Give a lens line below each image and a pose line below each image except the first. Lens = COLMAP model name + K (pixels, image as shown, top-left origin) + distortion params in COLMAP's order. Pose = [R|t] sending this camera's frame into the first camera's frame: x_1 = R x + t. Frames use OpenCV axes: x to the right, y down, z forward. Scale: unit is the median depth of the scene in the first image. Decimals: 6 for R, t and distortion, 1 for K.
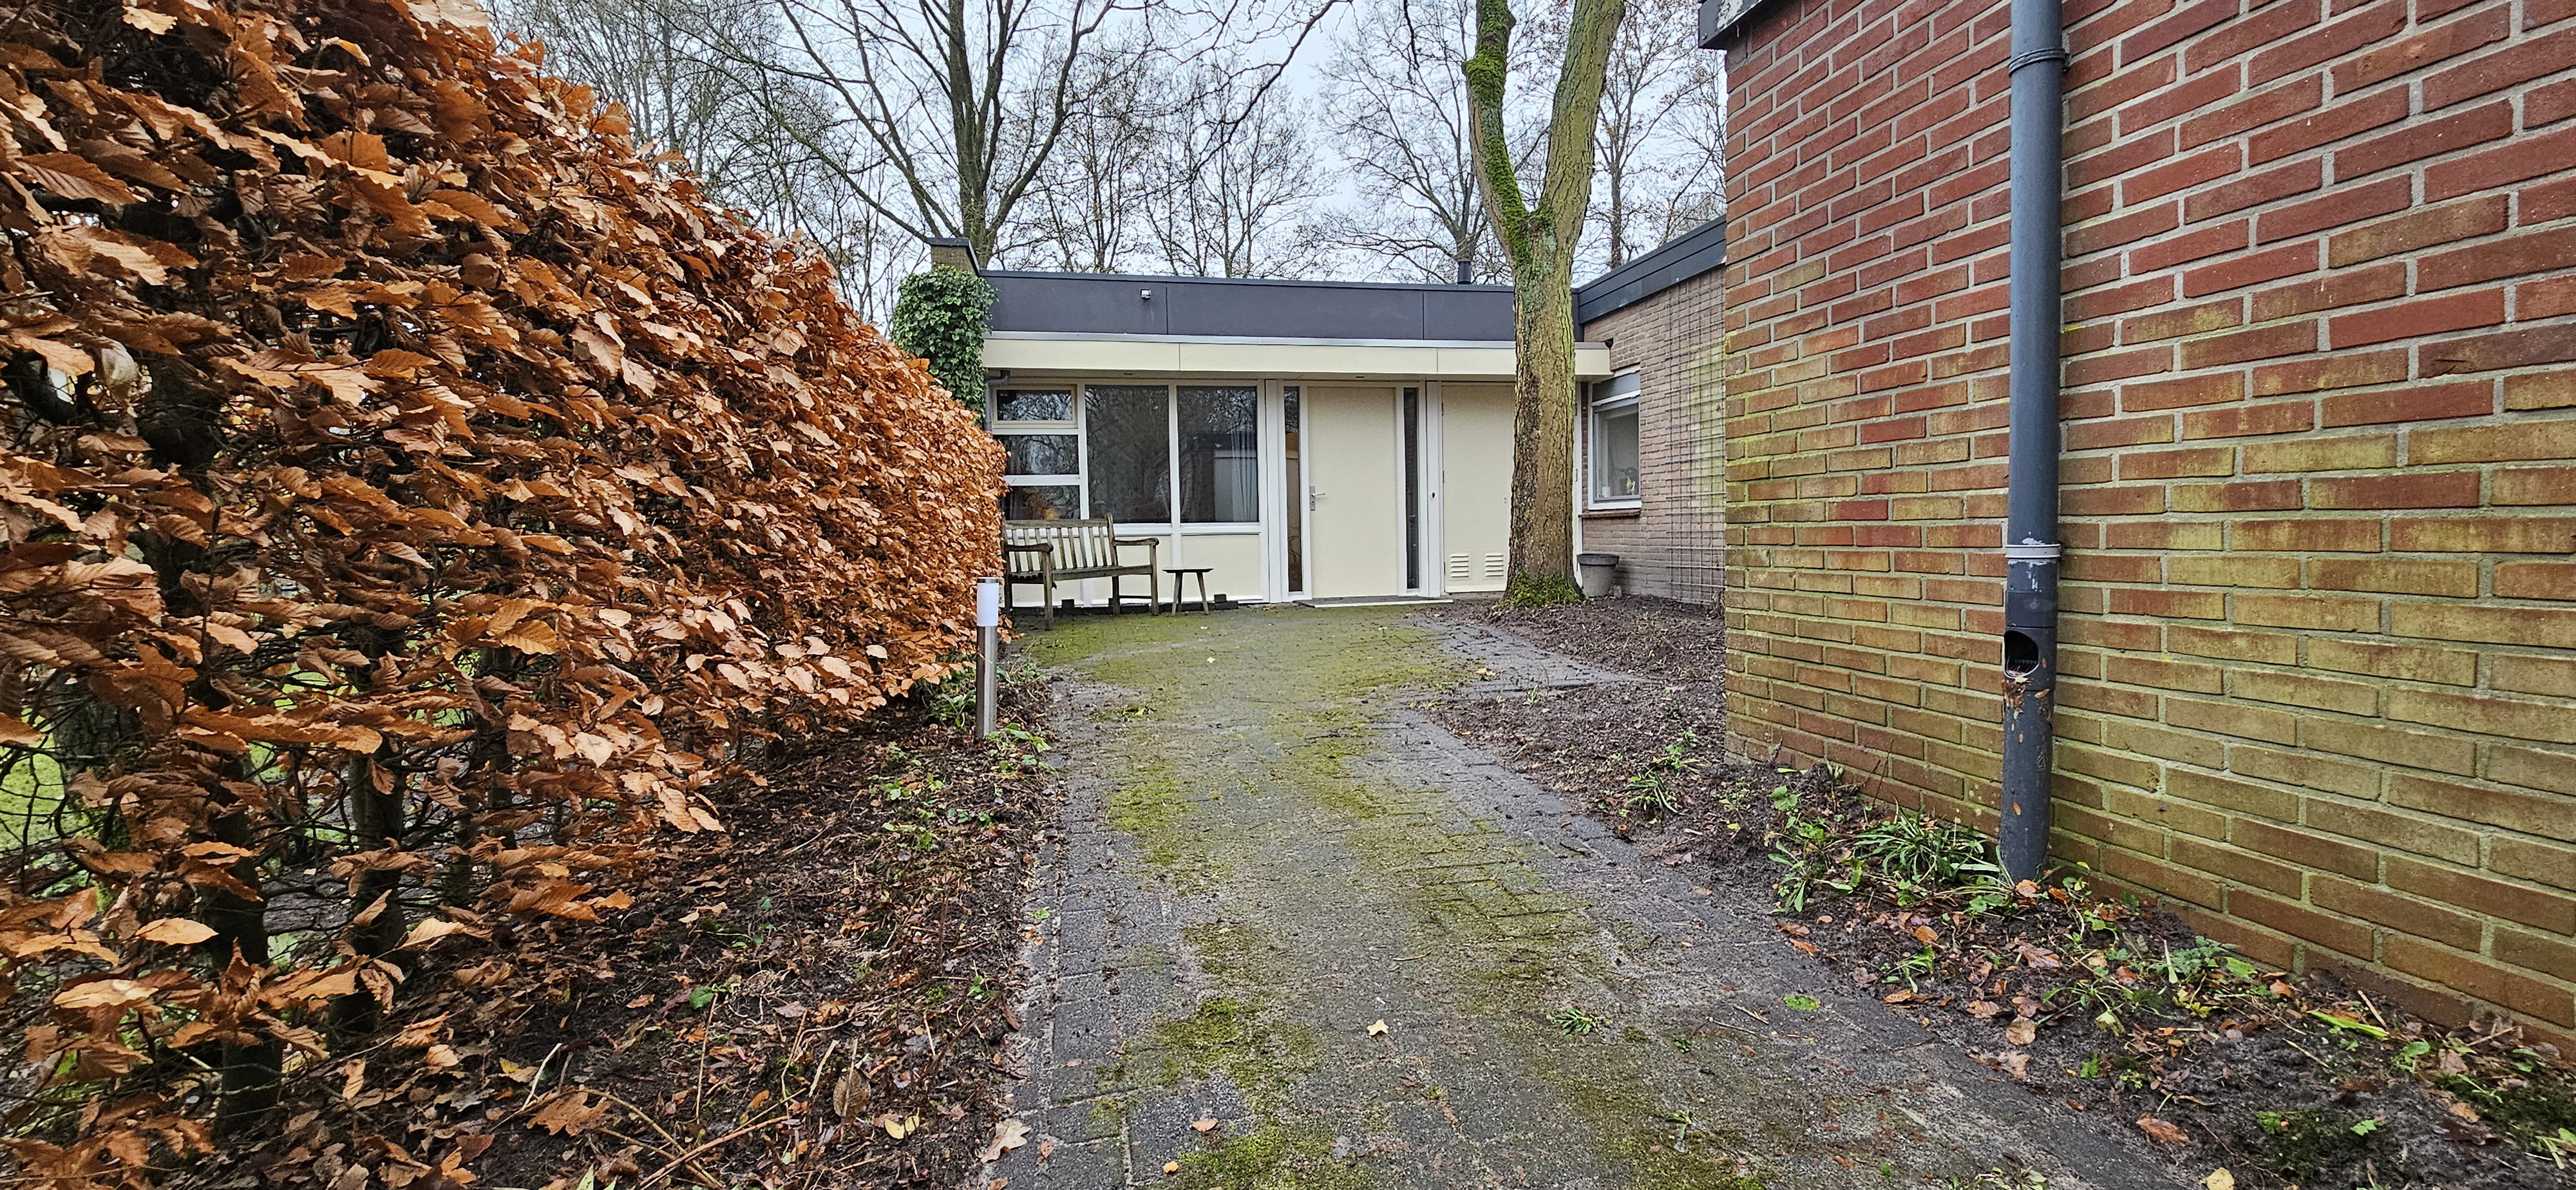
lens RADIAL K [[1054.8, 0, 1291.1], [0, 1054.8, 590.5], [0, 0, 1]] dist [-0.000810, -0.000068]
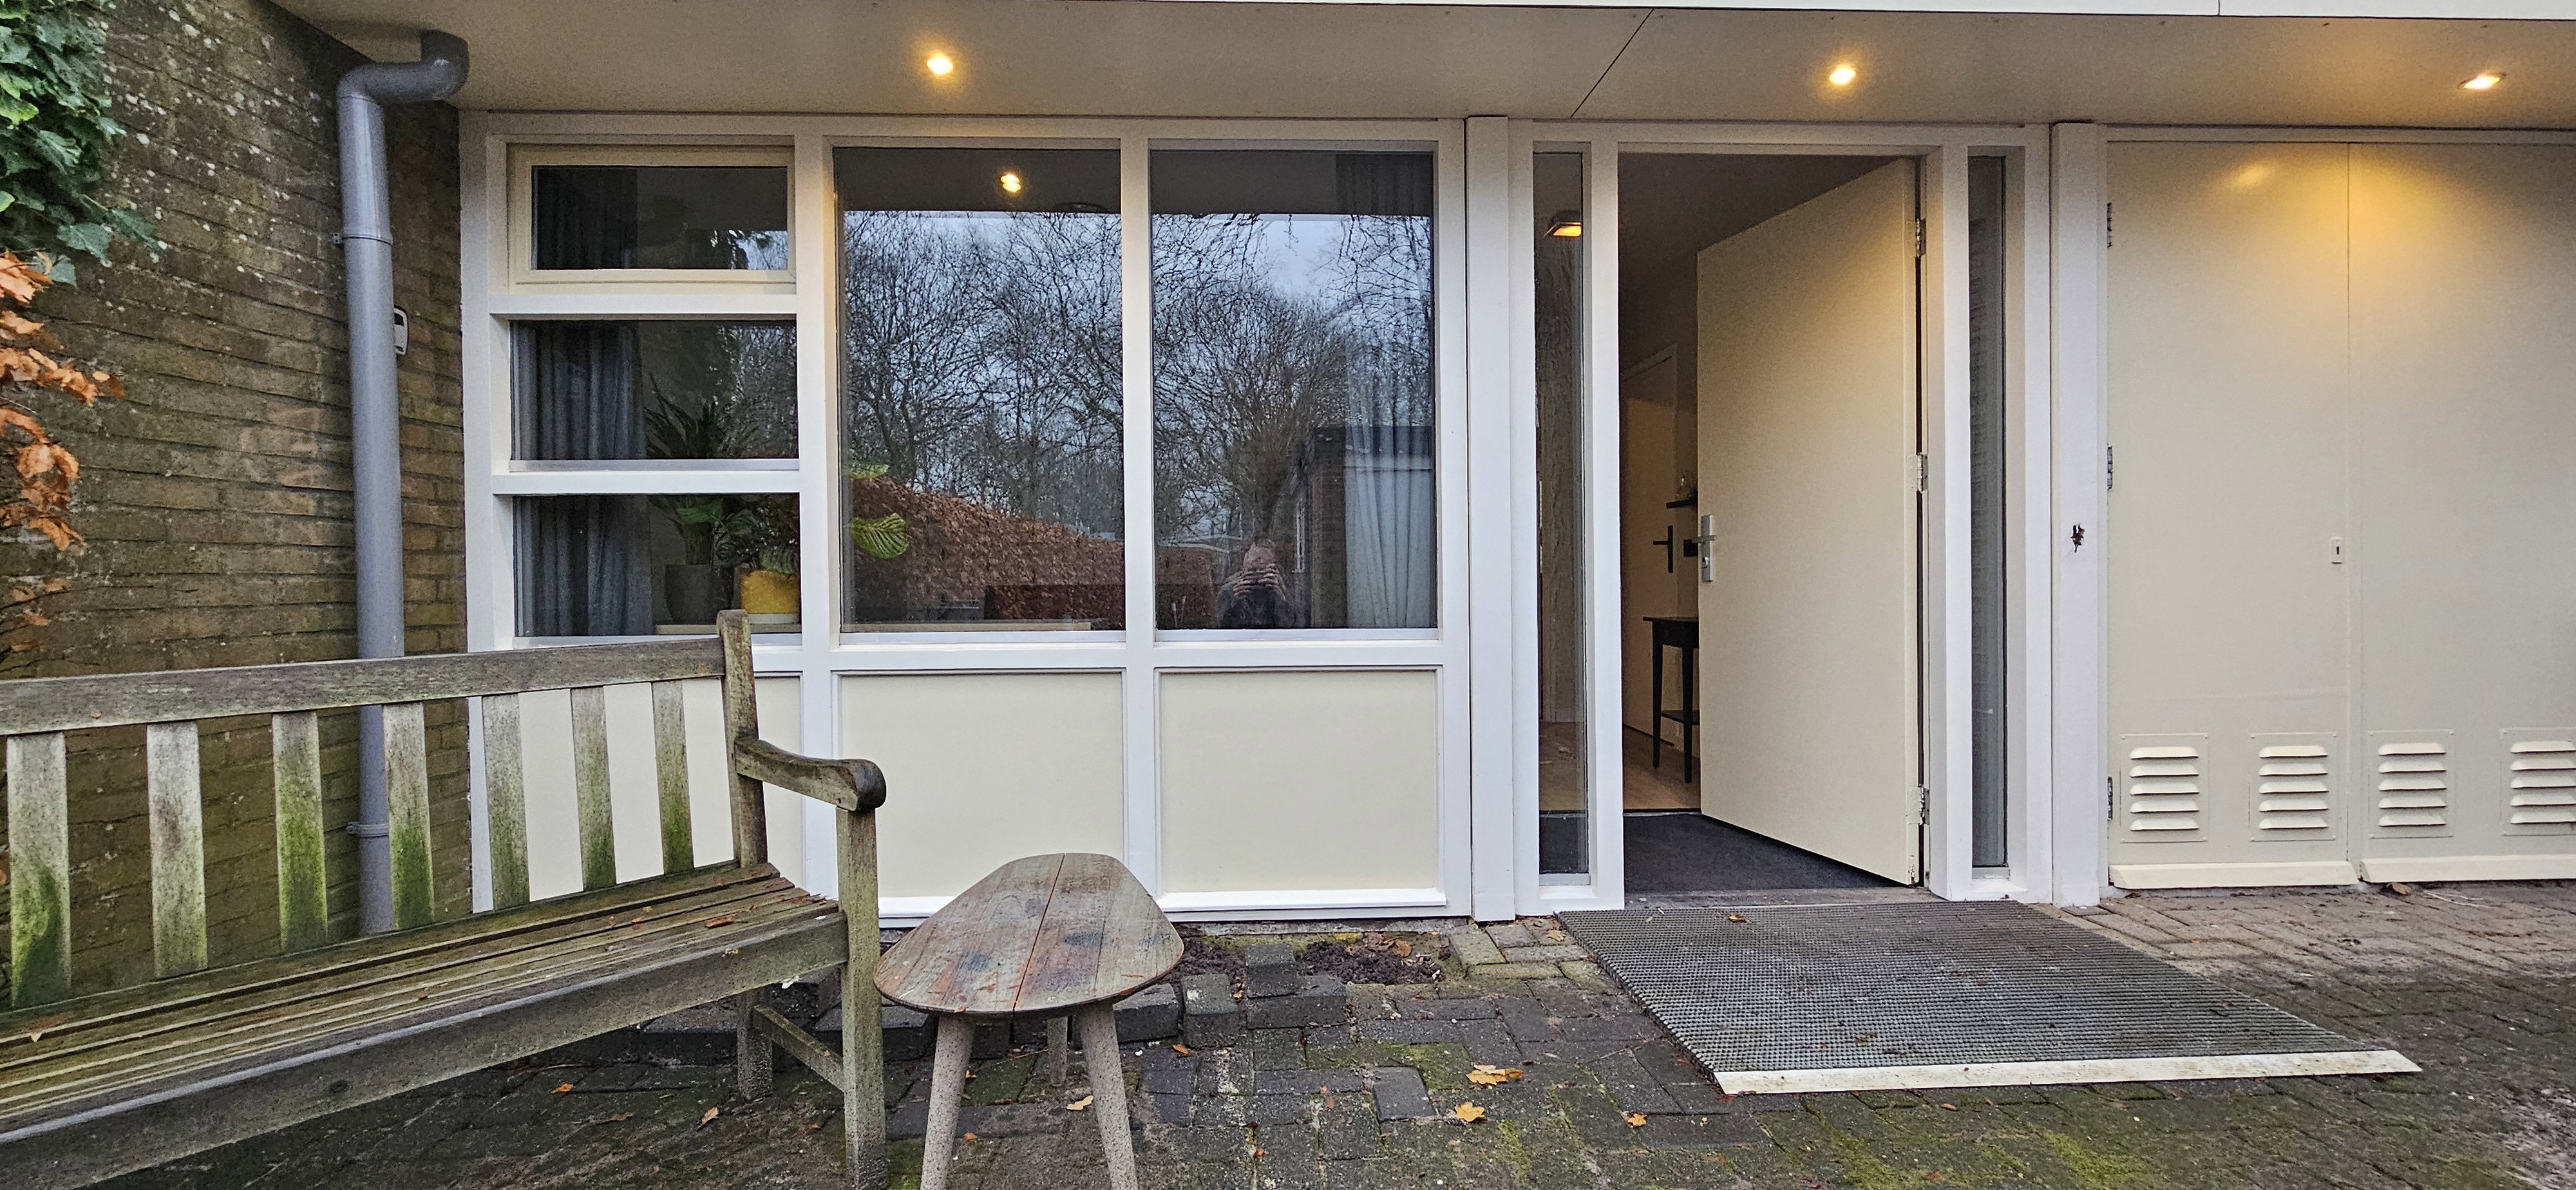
lens RADIAL K [[1054.8, 0, 1294.8], [0, 1054.8, 604.5], [0, 0, 1]] dist [-0.000810, -0.000068]
pose [[0.987312, 0.014418, -0.158138, -0.024053], [-0.021478, 0.998843, -0.043024, -0.059242], [0.157335, 0.045875, 0.986479, 0.729161]]
